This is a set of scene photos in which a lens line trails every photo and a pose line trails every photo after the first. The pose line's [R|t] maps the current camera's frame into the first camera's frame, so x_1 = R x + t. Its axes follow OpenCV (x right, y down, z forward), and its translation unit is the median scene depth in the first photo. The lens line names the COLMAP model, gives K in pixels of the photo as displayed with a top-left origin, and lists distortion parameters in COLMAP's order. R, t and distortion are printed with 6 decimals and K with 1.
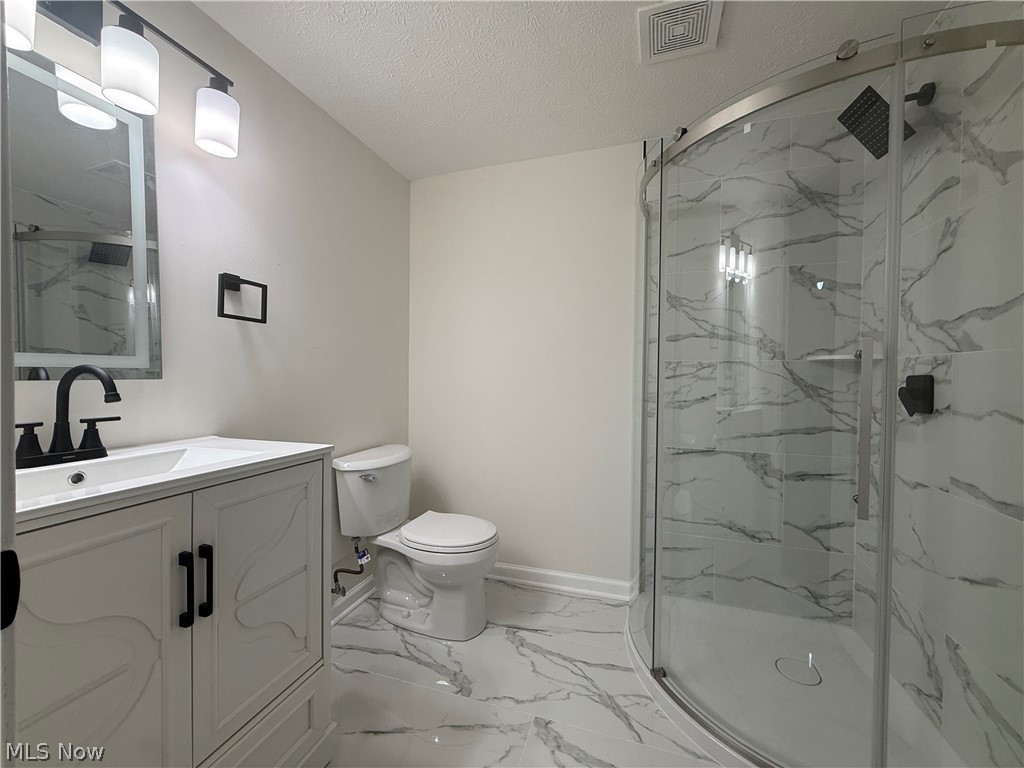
lens RADIAL K [[406.5, 0, 511.8], [0, 406.5, 387.0], [0, 0, 1]] dist [-0.000529, 0.000187]
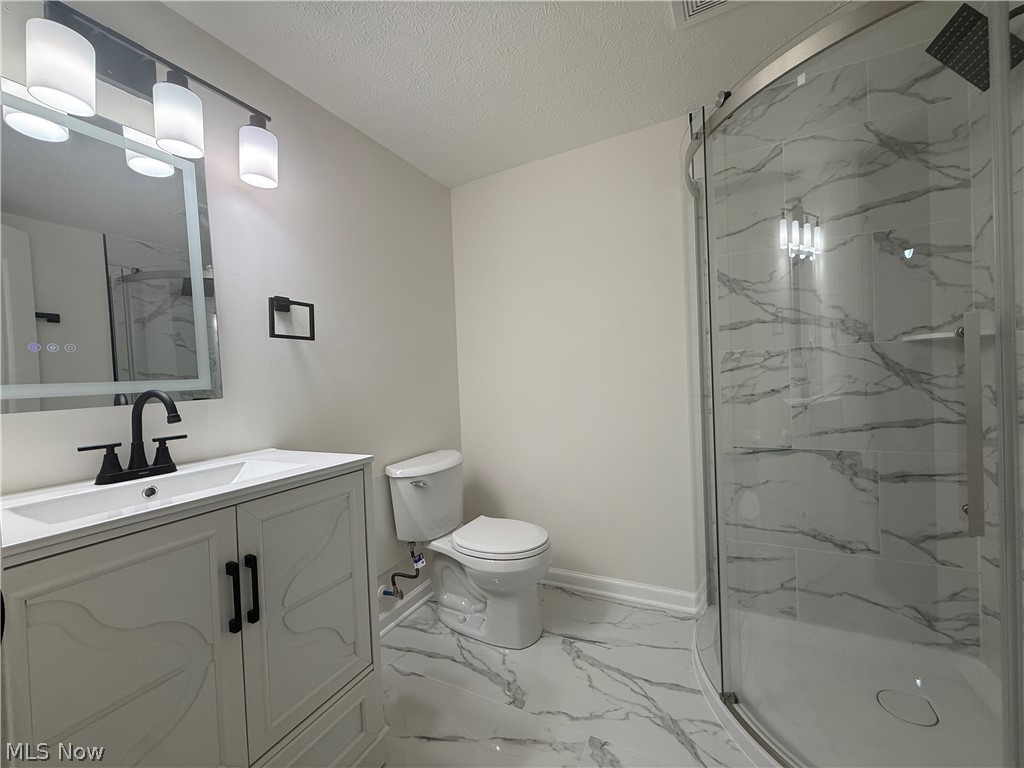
lens RADIAL K [[406.5, 0, 513.4], [0, 406.5, 386.7], [0, 0, 1]] dist [-0.000529, 0.000187]
pose [[0.986214, -0.047782, -0.158425, 0.064411], [0.047959, 0.998846, -0.002703, -0.008221], [0.158372, -0.004932, 0.987367, 0.036467]]
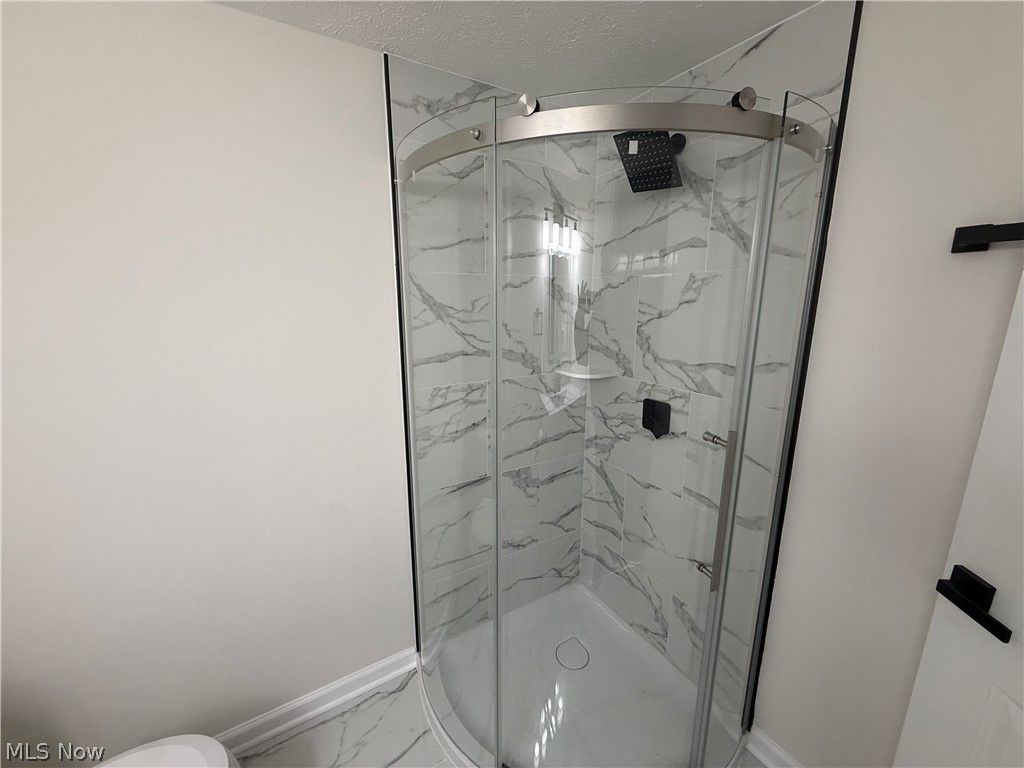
lens RADIAL K [[406.5, 0, 511.7], [0, 406.5, 389.3], [0, 0, 1]] dist [-0.000529, 0.000187]
pose [[0.658872, -0.168548, 0.733130, -0.129636], [0.025529, 0.979025, 0.202136, -0.286722], [-0.751821, -0.114466, 0.649355, 0.504139]]
